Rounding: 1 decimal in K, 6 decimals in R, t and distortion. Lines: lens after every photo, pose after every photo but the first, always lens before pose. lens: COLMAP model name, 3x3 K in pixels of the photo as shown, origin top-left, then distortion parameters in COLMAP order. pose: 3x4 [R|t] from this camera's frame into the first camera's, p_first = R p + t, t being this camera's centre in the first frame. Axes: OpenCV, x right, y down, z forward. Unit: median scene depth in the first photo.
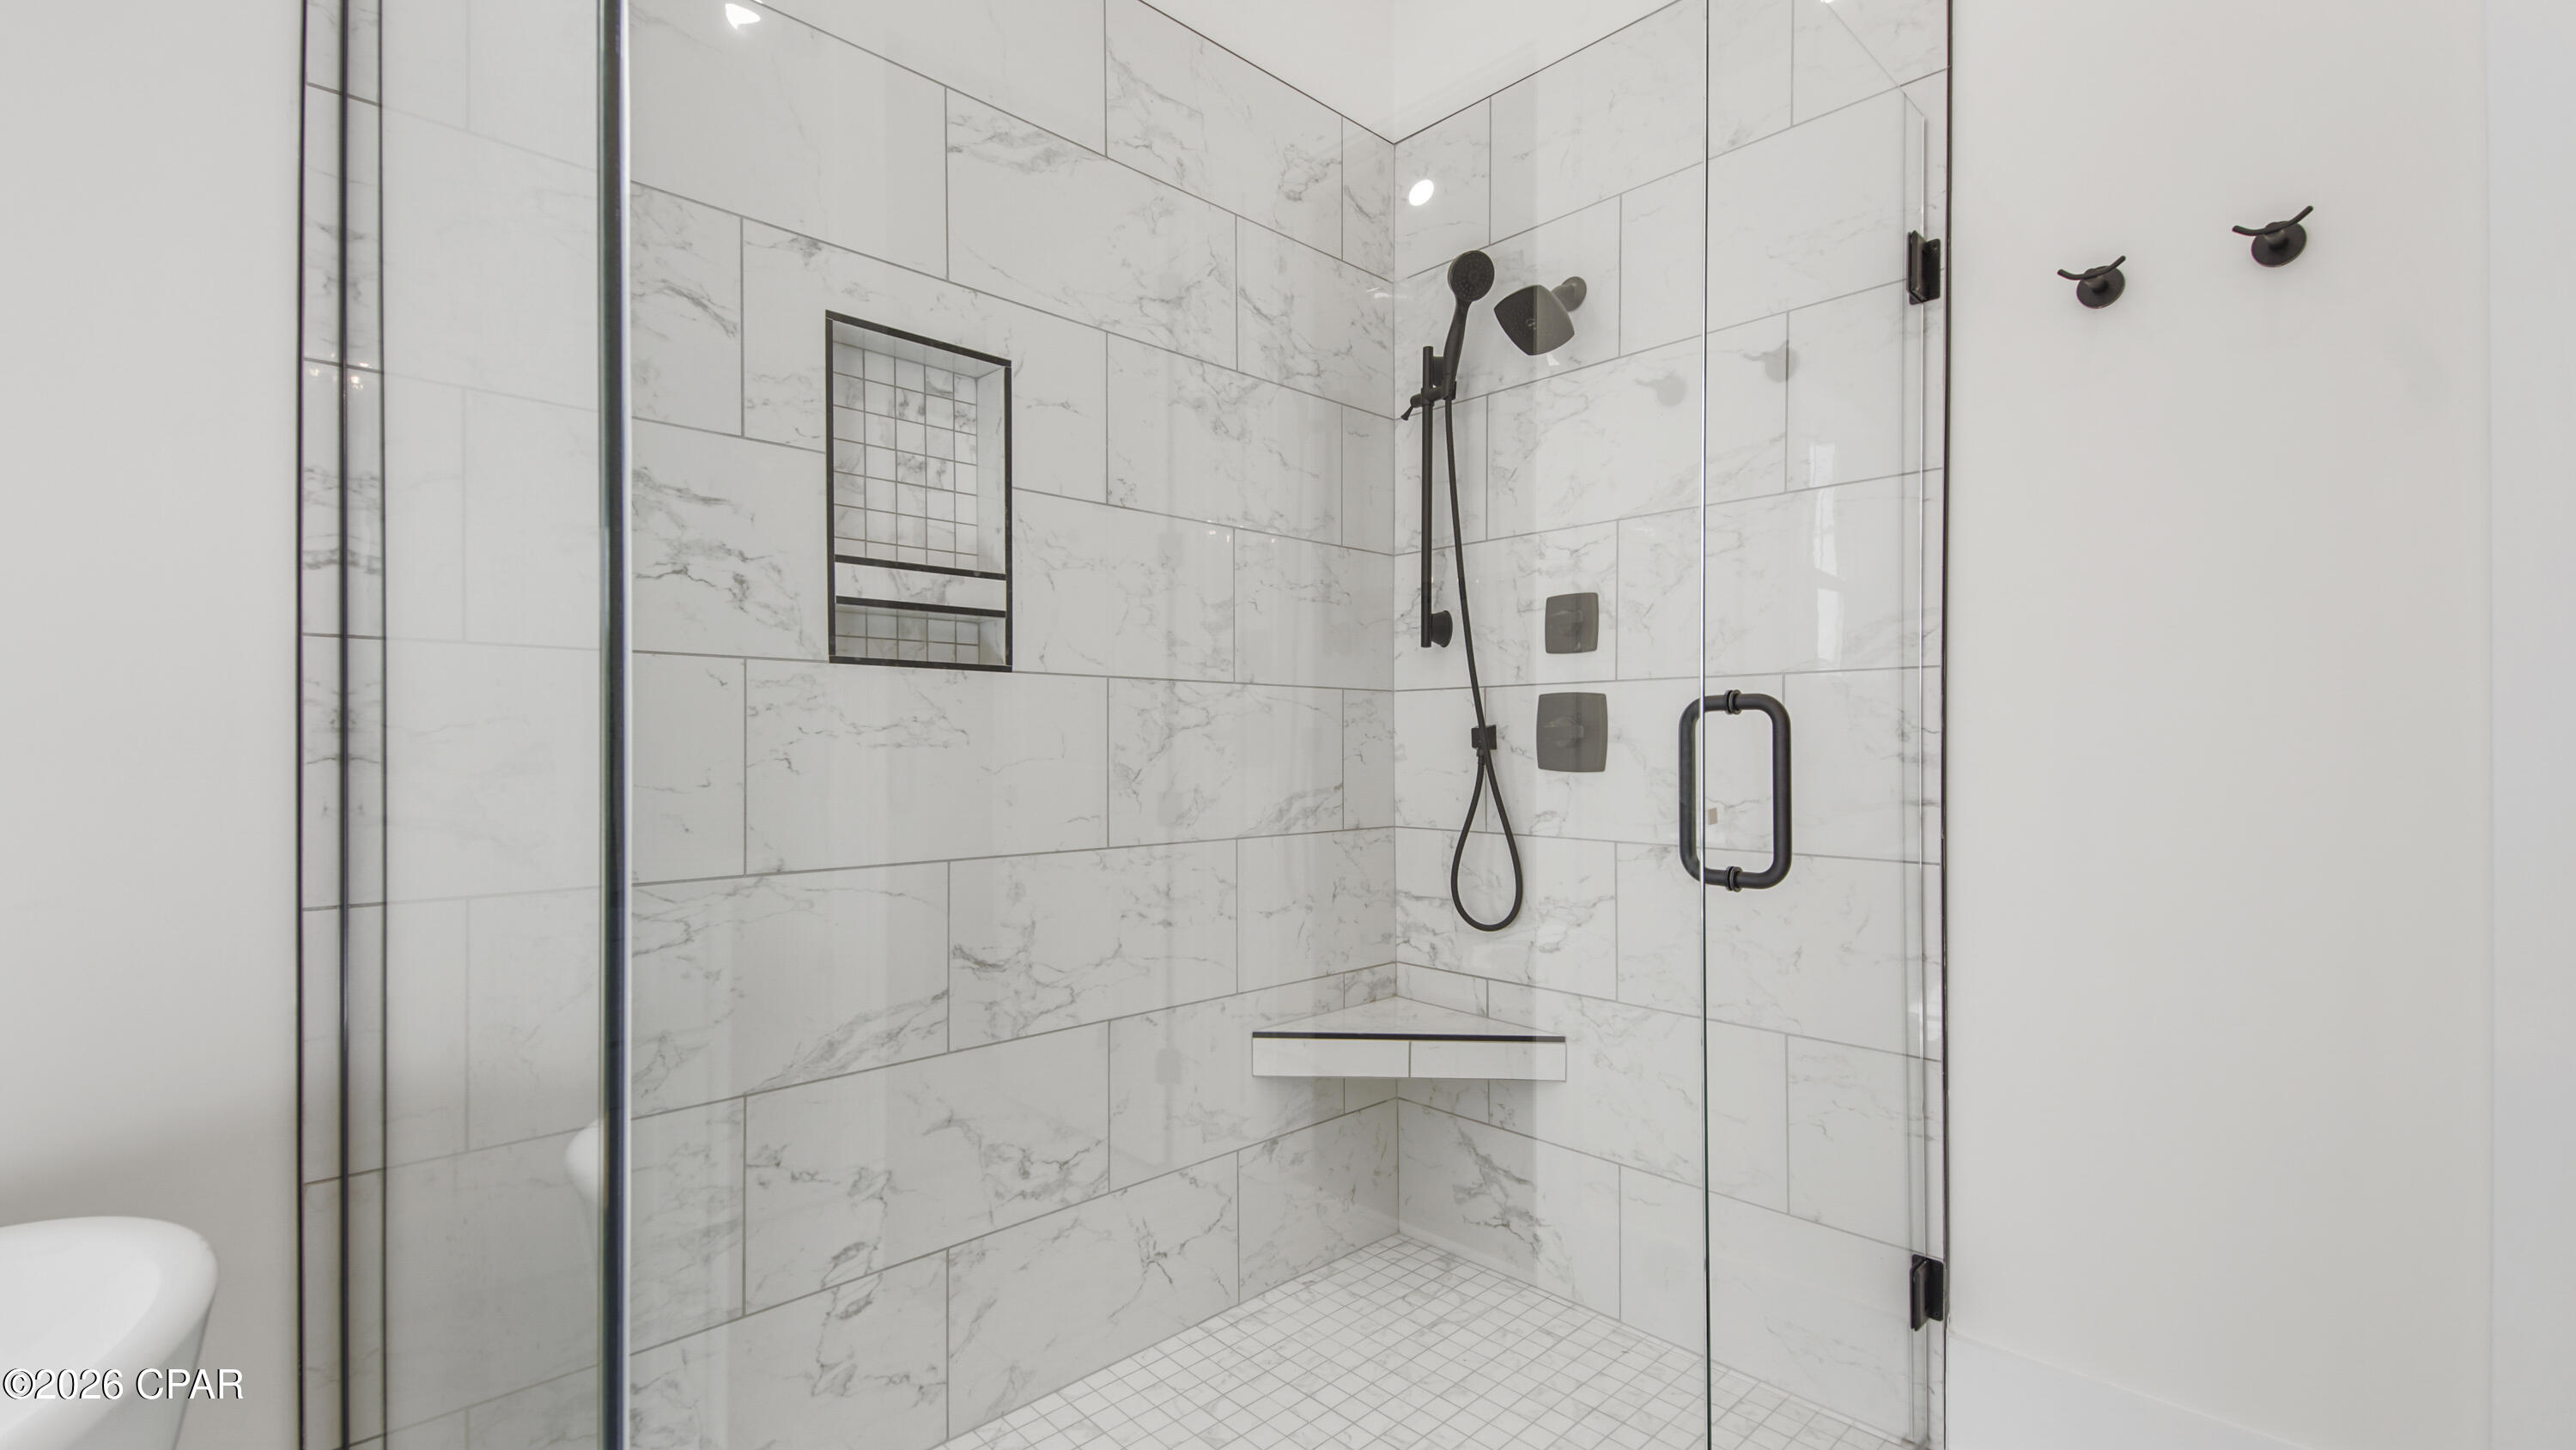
lens RADIAL K [[1149.2, 0, 1288.1], [0, 1149.2, 747.6], [0, 0, 1]] dist [0.042945, -0.024264]
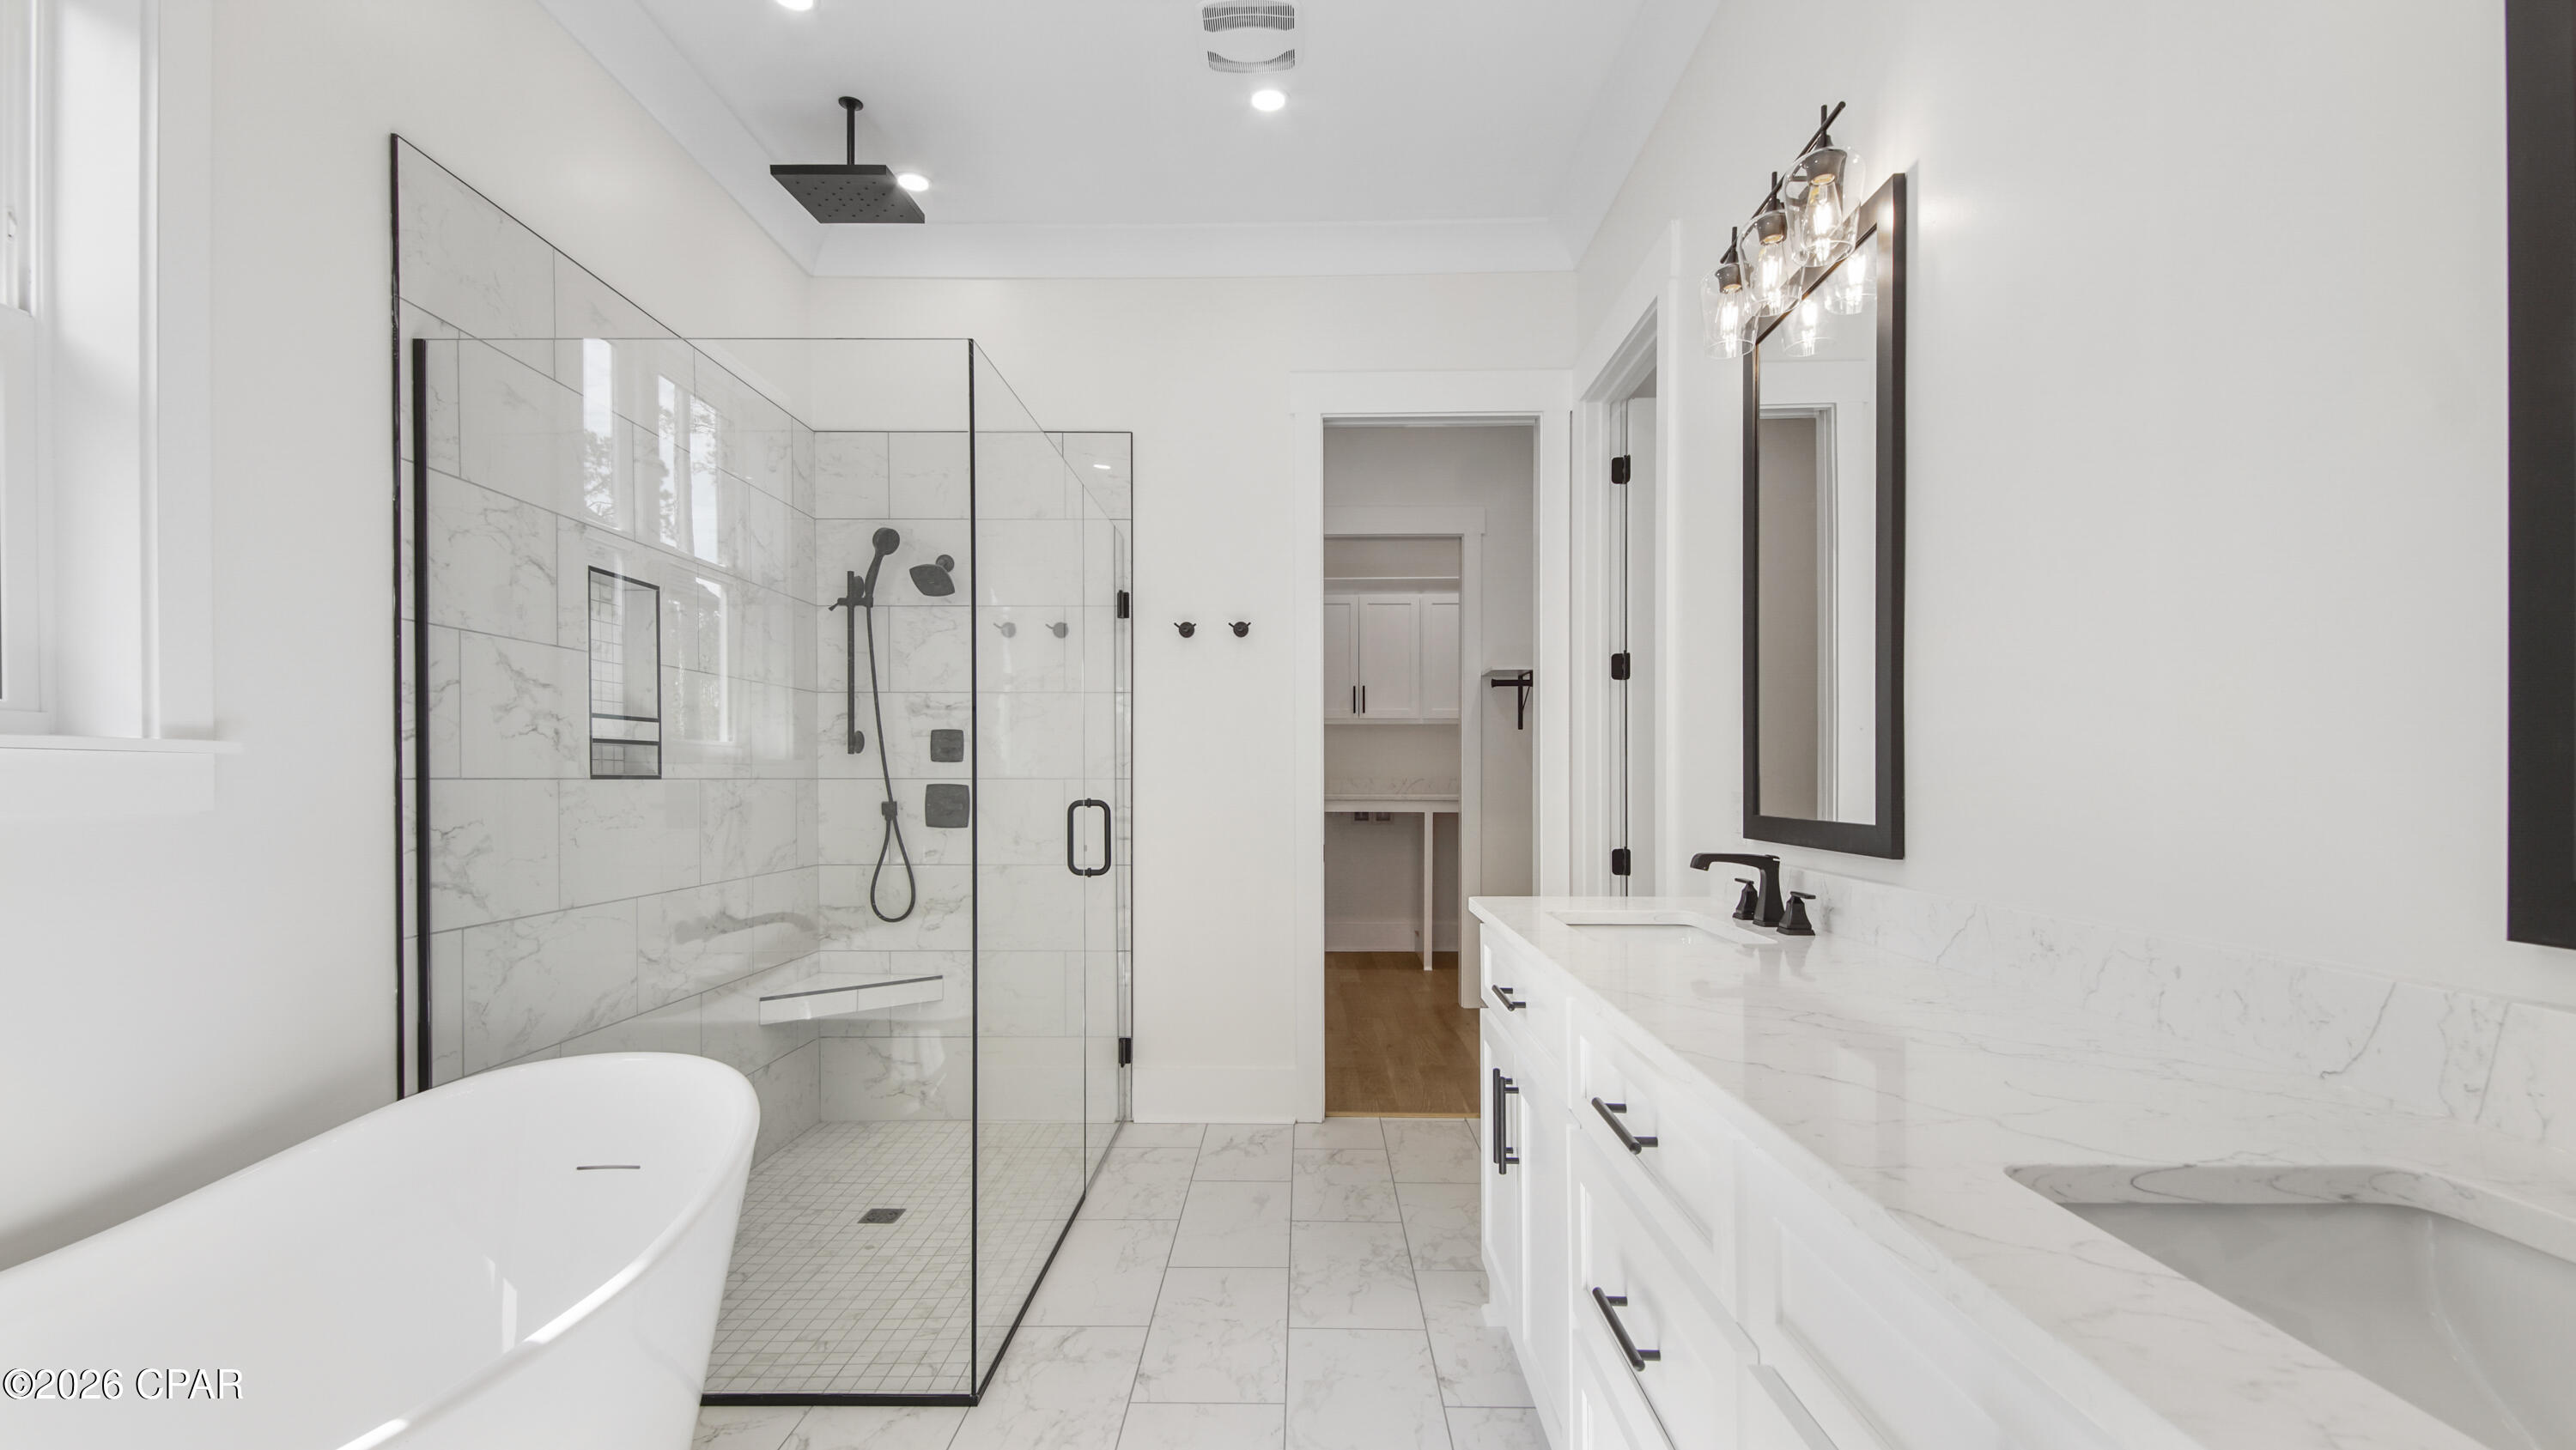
lens RADIAL K [[1149.2, 0, 1288.1], [0, 1149.2, 747.6], [0, 0, 1]] dist [0.042945, -0.024264]
pose [[0.709168, 0.018134, 0.704806, -0.638228], [0.001678, 0.999623, -0.027408, -0.052967], [-0.705038, 0.020620, 0.708870, -0.646933]]
